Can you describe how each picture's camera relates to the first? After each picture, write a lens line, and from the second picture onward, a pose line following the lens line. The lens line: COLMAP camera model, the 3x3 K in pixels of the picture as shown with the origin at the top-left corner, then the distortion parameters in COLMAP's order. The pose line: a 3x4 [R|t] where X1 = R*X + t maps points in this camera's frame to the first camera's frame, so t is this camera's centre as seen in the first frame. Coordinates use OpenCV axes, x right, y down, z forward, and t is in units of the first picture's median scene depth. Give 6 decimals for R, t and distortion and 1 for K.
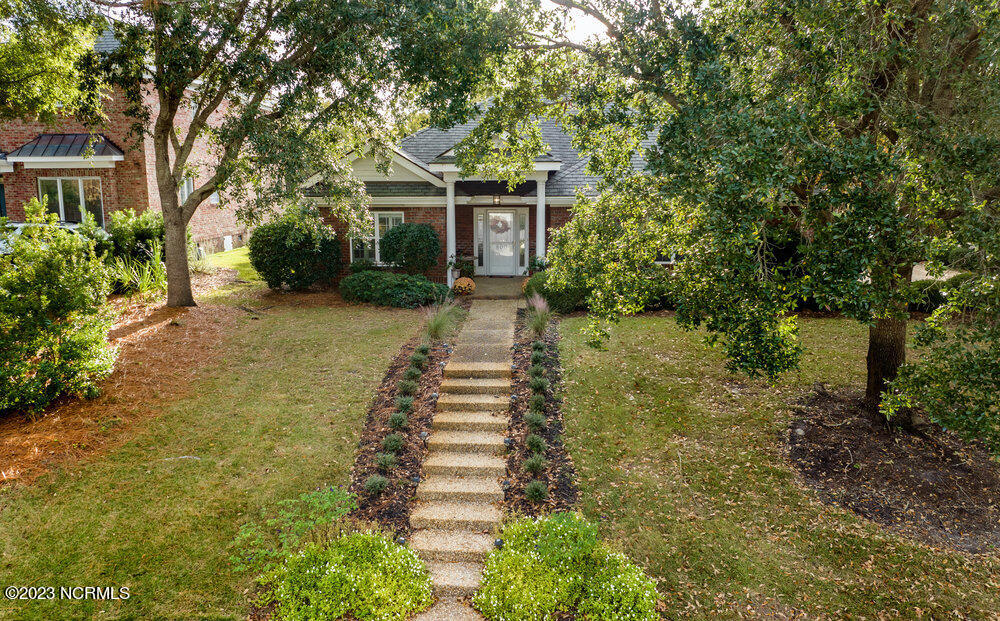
lens RADIAL K [[707.5, 0, 500.1], [0, 707.5, 311.2], [0, 0, 1]] dist [-0.004663, -0.007873]
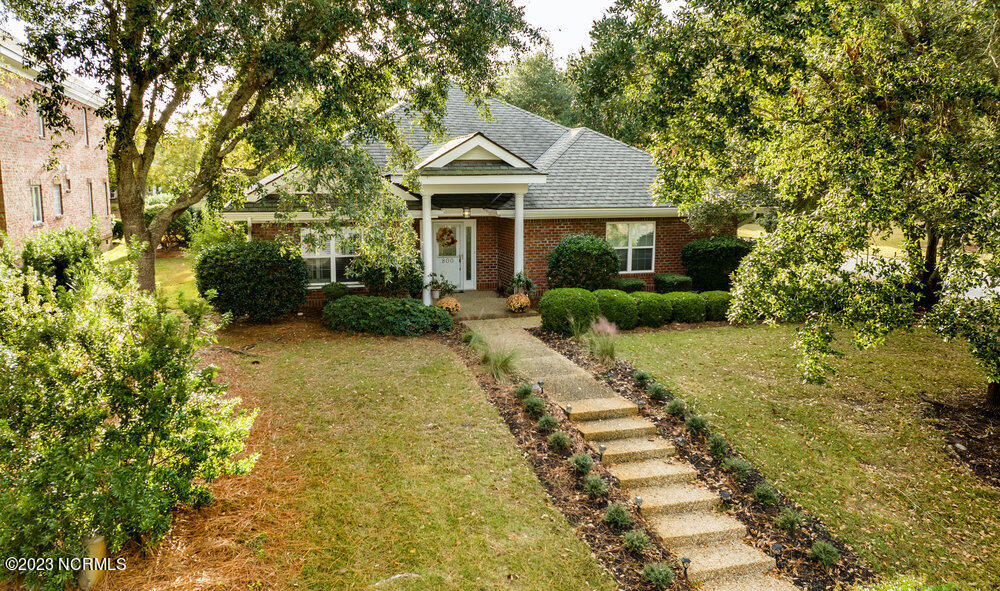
lens RADIAL K [[683.9, 0, 499.8], [0, 683.9, 292.2], [0, 0, 1]] dist [-0.020250, -0.001125]
pose [[0.956542, -0.043921, 0.288268, -0.453167], [0.050877, 0.998566, -0.016679, -0.066633], [-0.287122, 0.030621, 0.957405, 0.220949]]
